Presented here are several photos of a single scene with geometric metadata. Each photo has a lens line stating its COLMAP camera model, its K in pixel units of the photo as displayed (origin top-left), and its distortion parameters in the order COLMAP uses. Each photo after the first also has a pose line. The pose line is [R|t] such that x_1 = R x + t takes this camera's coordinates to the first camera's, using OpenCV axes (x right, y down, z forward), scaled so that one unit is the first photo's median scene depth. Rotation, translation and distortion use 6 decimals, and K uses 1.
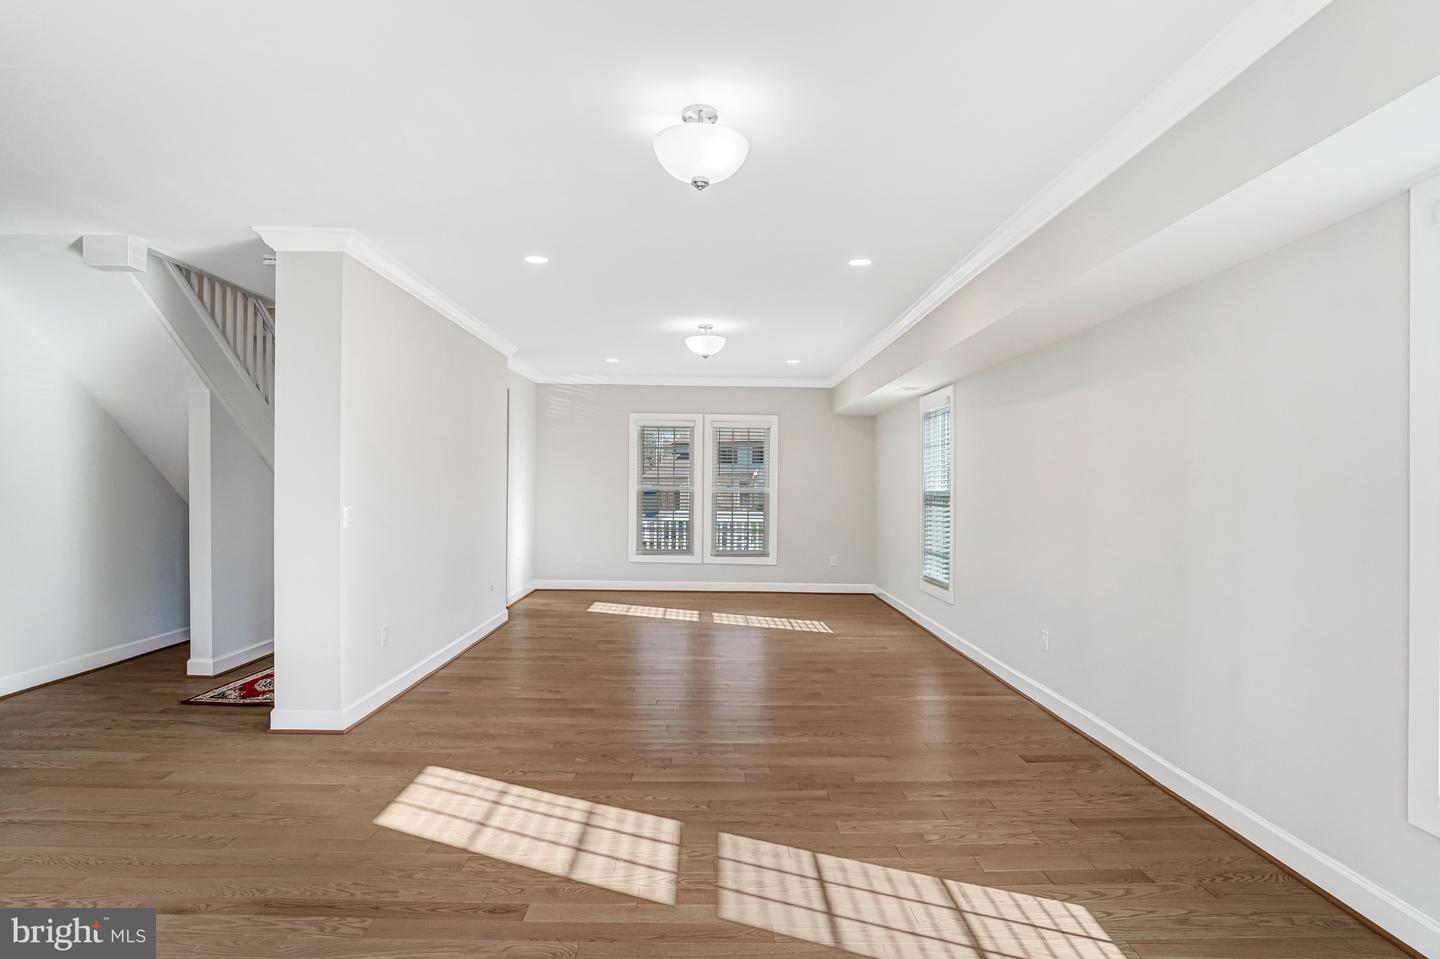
lens RADIAL K [[731.2, 0, 713.9], [0, 731.2, 484.2], [0, 0, 1]] dist [-0.079775, 0.038728]
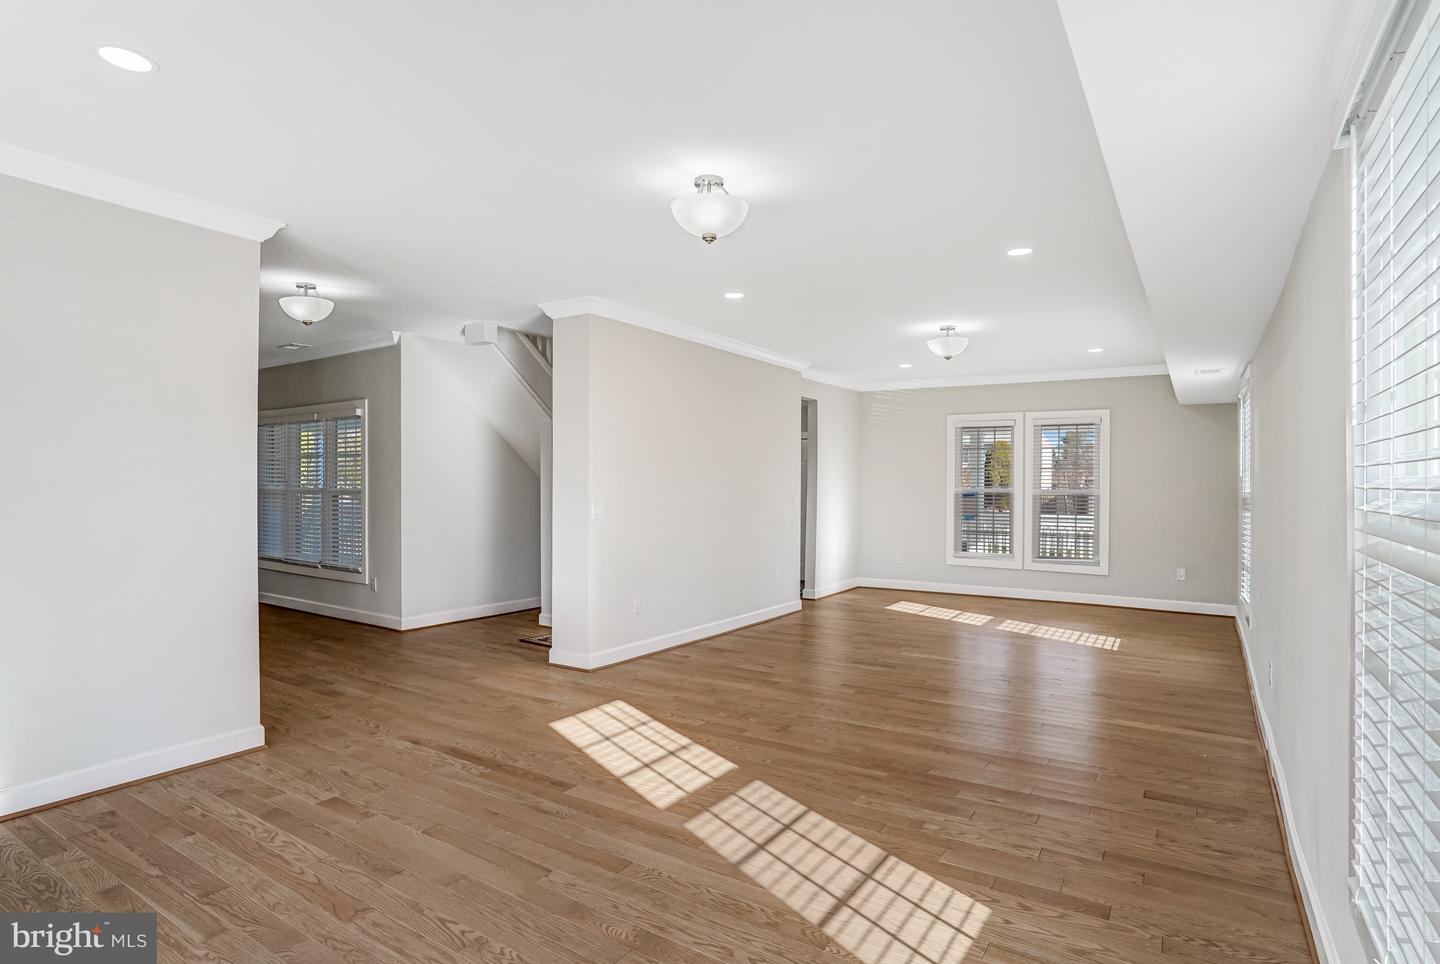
lens RADIAL K [[743.7, 0, 720.0], [0, 743.7, 482.0], [0, 0, 1]] dist [-0.087641, 0.054793]
pose [[0.836067, -0.009108, -0.548552, 0.516199], [0.004273, 0.999940, -0.010091, 0.008610], [0.548611, 0.006092, 0.836056, -0.031954]]
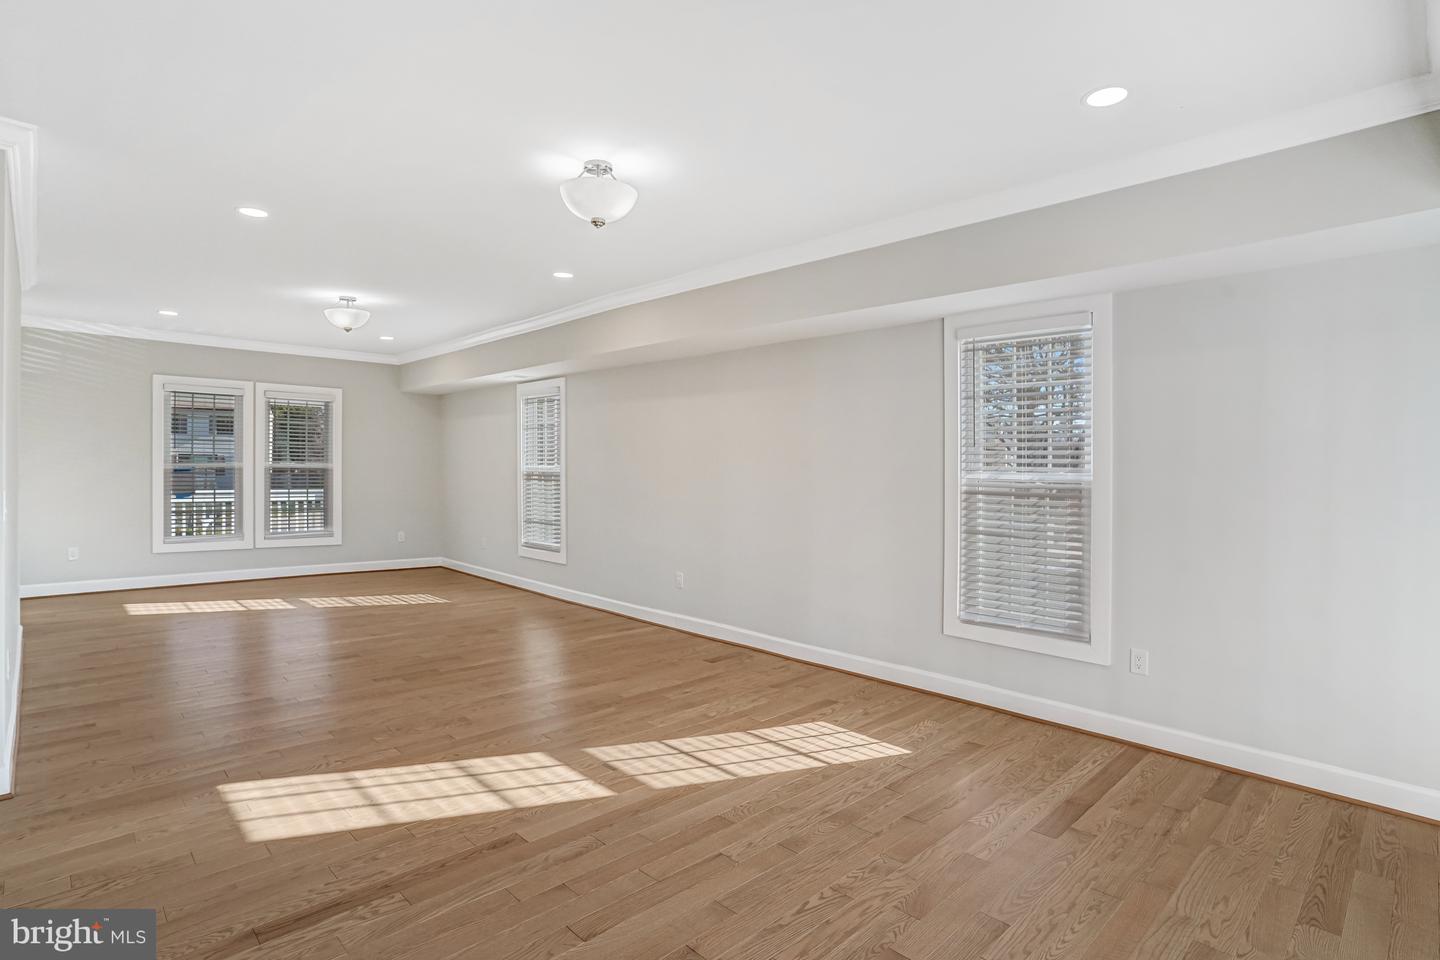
lens RADIAL K [[723.5, 0, 703.2], [0, 723.5, 456.6], [0, 0, 1]] dist [-0.077889, 0.042577]
pose [[0.739694, 0.006165, 0.672916, -0.548766], [-0.004260, 0.999981, -0.004478, -0.007735], [-0.672930, 0.000446, 0.739706, -0.031657]]
